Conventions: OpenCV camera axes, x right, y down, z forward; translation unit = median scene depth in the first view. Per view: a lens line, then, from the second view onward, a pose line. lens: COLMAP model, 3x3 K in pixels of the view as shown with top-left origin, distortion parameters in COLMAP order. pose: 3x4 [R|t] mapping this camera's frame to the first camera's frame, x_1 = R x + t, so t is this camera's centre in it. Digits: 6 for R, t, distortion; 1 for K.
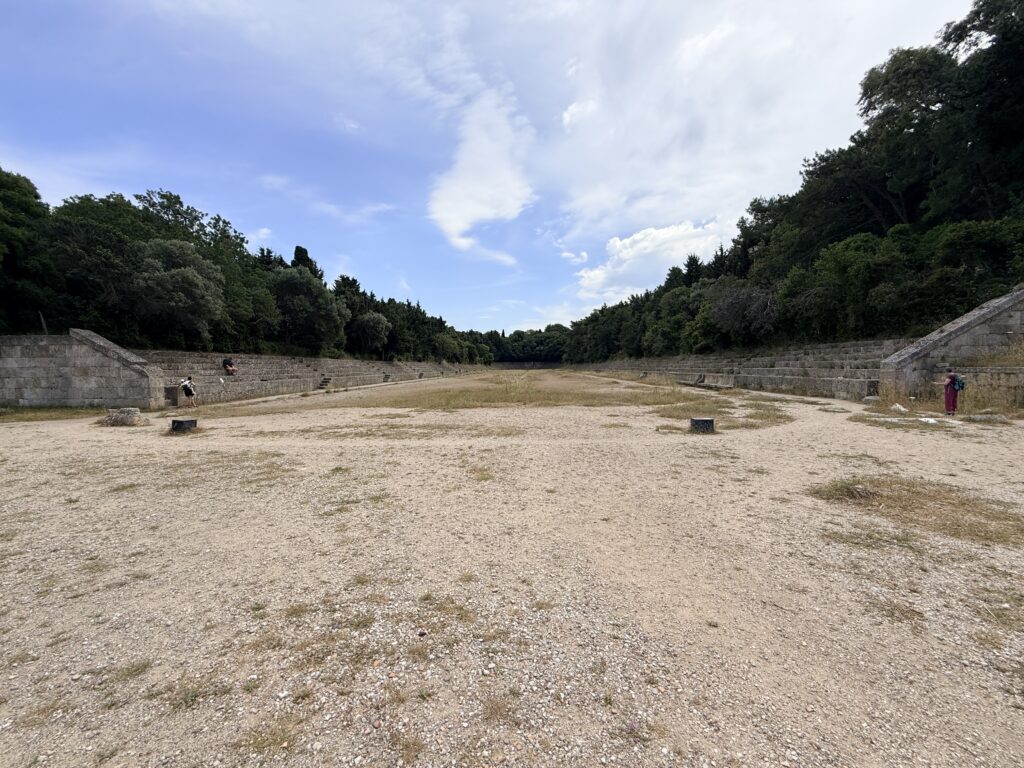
lens RADIAL K [[408.6, 0, 512.0], [0, 408.6, 384.0], [0, 0, 1]] dist [-0.000026, 0.000004]
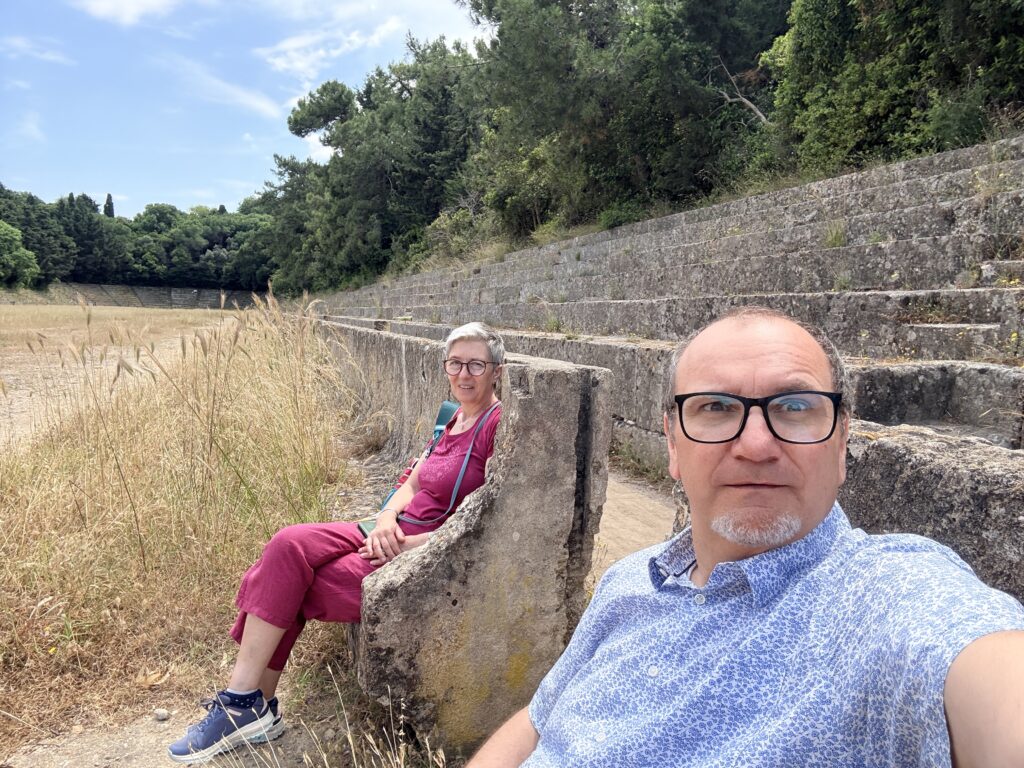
lens RADIAL K [[683.1, 0, 512.0], [0, 683.1, 384.0], [0, 0, 1]] dist [0.075605, 0.000353]
pose [[0.924003, -0.001128, 0.382383, 0.151383], [-0.022652, 0.998078, 0.057681, -0.020883], [-0.381713, -0.061959, 0.922202, 0.602482]]
